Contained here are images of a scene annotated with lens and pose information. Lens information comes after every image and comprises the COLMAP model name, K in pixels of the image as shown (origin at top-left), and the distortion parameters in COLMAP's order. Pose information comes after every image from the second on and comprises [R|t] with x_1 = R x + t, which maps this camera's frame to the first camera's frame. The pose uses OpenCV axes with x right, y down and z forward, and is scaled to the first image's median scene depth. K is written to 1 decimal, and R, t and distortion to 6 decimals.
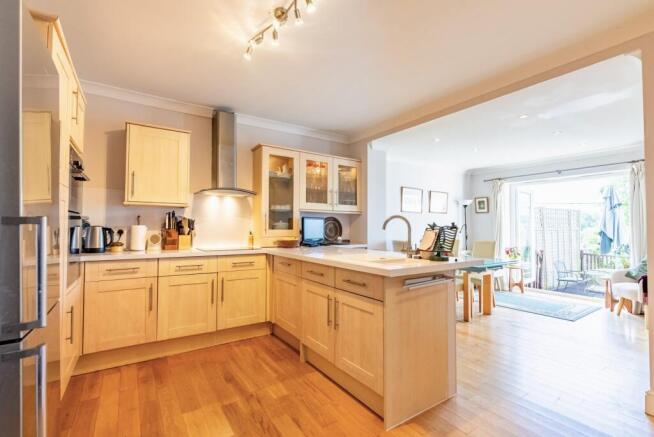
lens RADIAL K [[301.0, 0, 331.4], [0, 301.0, 218.4], [0, 0, 1]] dist [-0.003532, 0.000909]
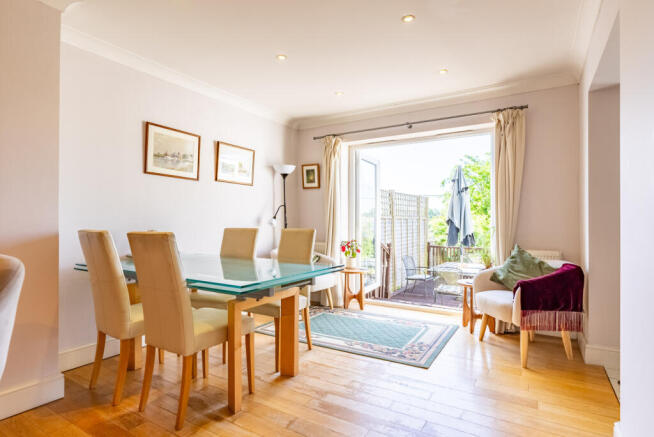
lens RADIAL K [[347.8, 0, 332.5], [0, 347.8, 219.2], [0, 0, 1]] dist [-0.000284, 0.000776]
pose [[0.907529, 0.002251, 0.419984, 0.240513], [-0.011820, 0.999726, 0.020184, 0.033421], [-0.419824, -0.023282, 0.907307, 0.317090]]
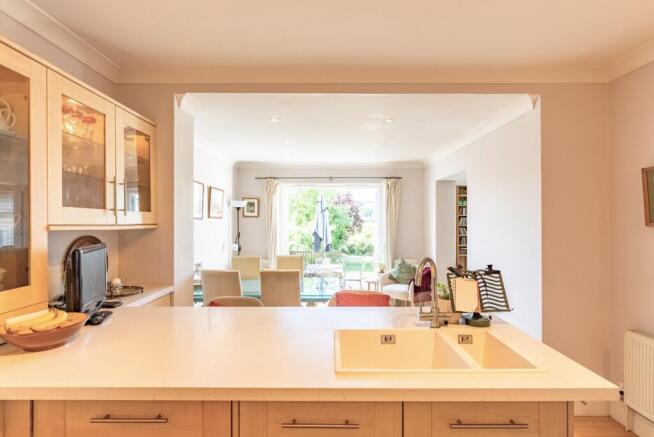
lens RADIAL K [[347.8, 0, 328.3], [0, 347.8, 218.7], [0, 0, 1]] dist [-0.000284, 0.000776]
pose [[0.567665, 0.000974, 0.823259, -0.164330], [-0.022521, 0.999643, 0.014346, -0.033863], [-0.822951, -0.026684, 0.567485, 0.307010]]
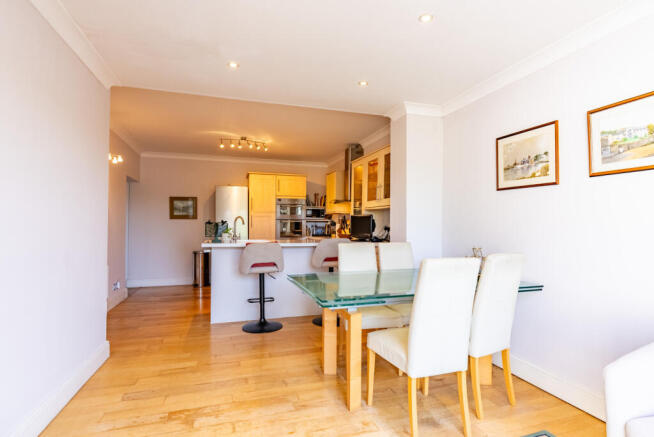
lens RADIAL K [[337.7, 0, 328.0], [0, 337.7, 220.4], [0, 0, 1]] dist [0.001069, 0.000043]
pose [[-0.274430, -0.018686, -0.961425, 0.725549], [0.021567, 0.999440, -0.025581, 0.030472], [0.961365, -0.027755, -0.273874, 0.776170]]
